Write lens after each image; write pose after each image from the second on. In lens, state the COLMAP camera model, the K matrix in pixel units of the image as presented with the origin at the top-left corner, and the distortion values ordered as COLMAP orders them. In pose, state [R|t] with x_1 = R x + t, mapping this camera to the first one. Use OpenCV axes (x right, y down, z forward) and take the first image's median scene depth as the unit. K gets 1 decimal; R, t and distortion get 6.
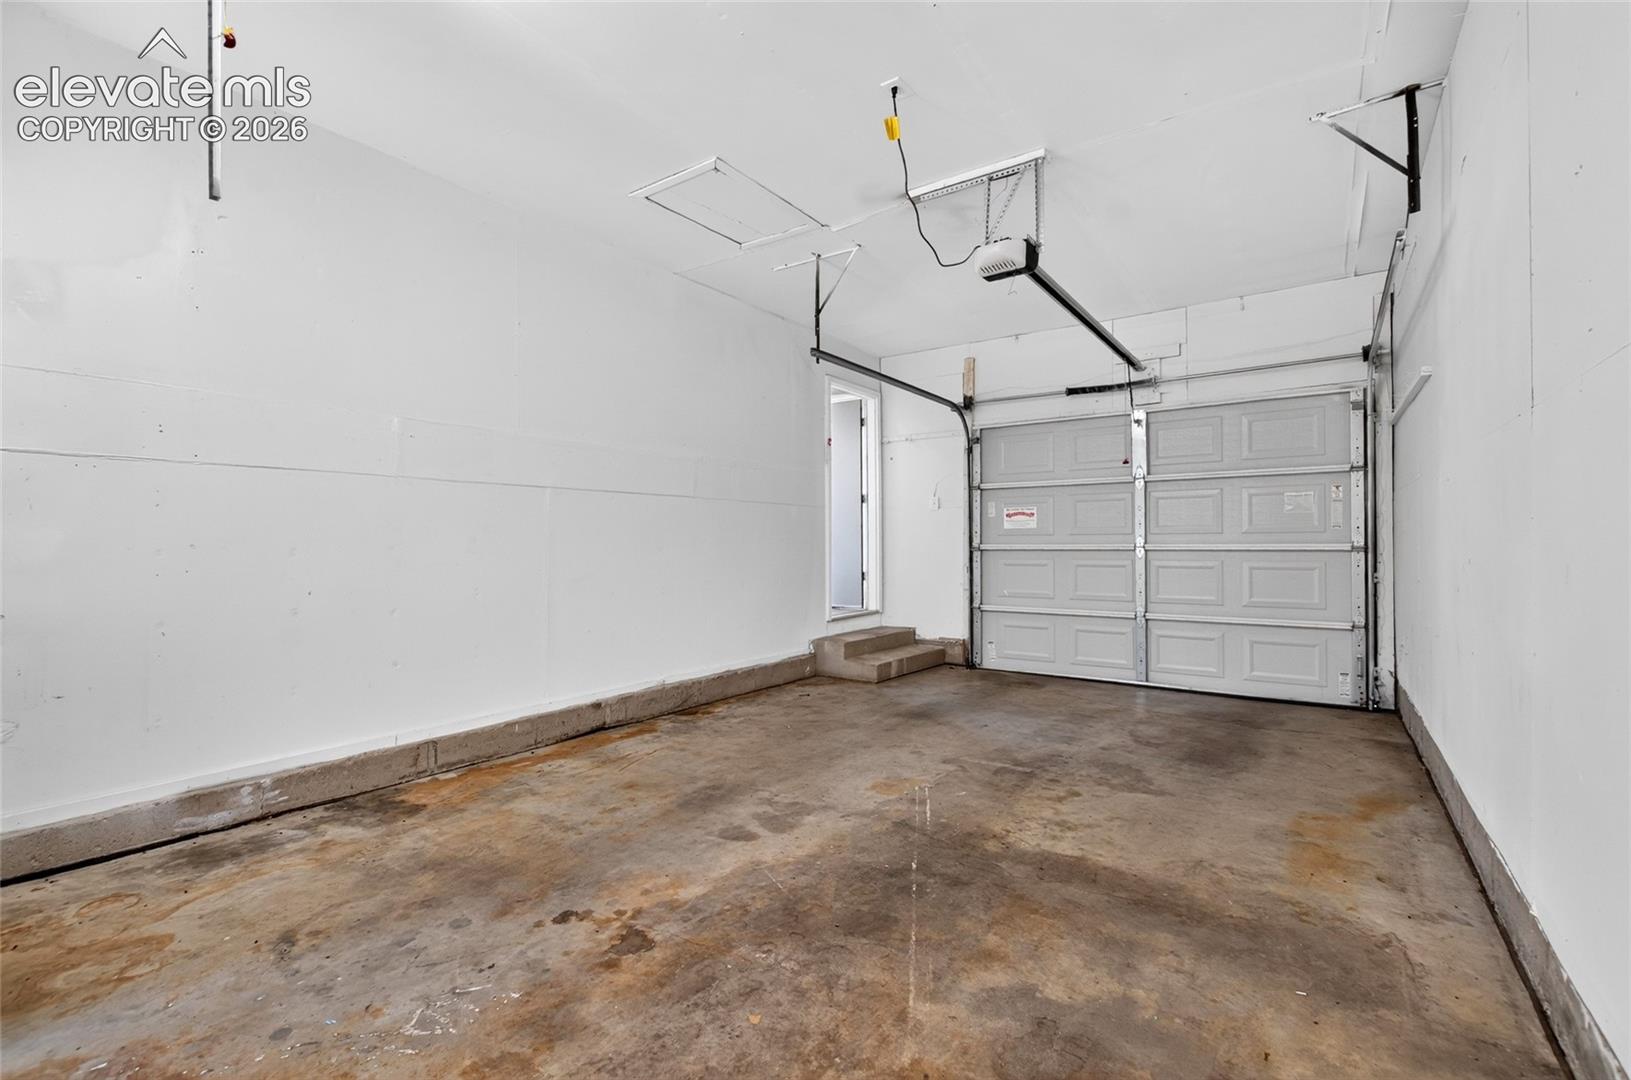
lens RADIAL K [[708.9, 0, 812.4], [0, 708.9, 542.6], [0, 0, 1]] dist [0.000985, -0.000097]
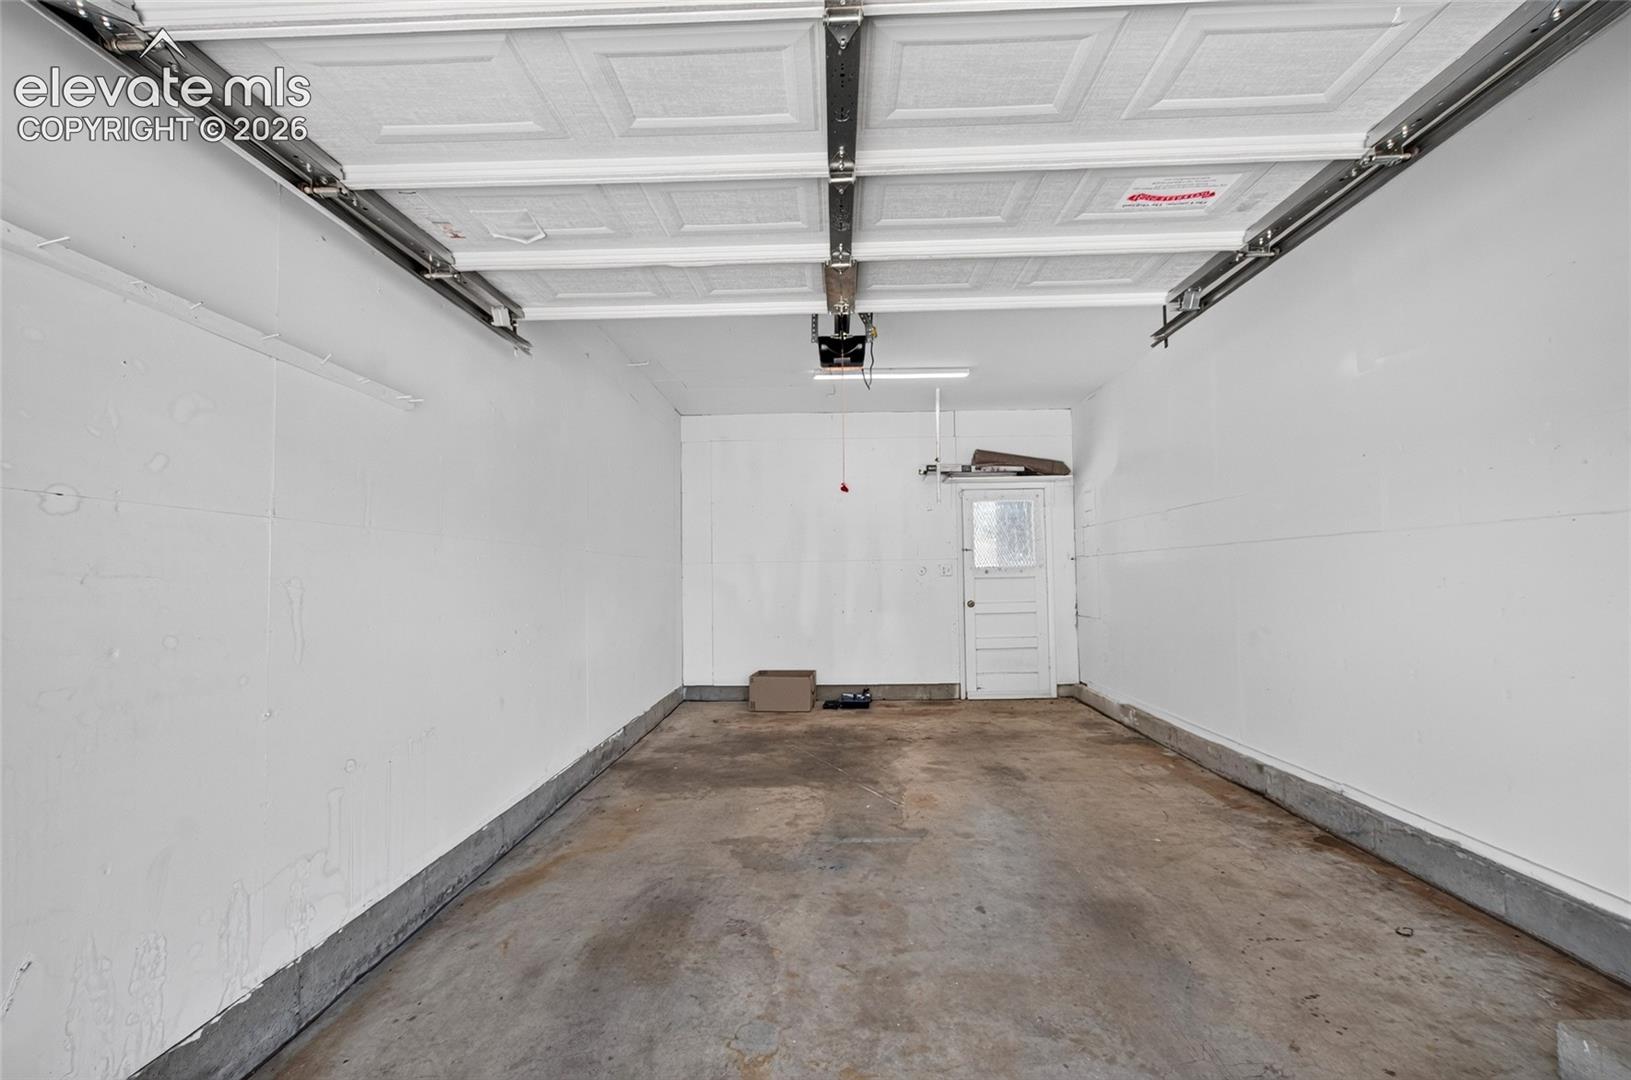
lens RADIAL K [[708.9, 0, 814.3], [0, 708.9, 543.3], [0, 0, 1]] dist [0.000985, -0.000097]
pose [[-0.831294, -0.012773, -0.555686, 0.938516], [0.016345, 0.998742, -0.047409, -0.045565], [0.555592, -0.048493, -0.830040, 1.906372]]
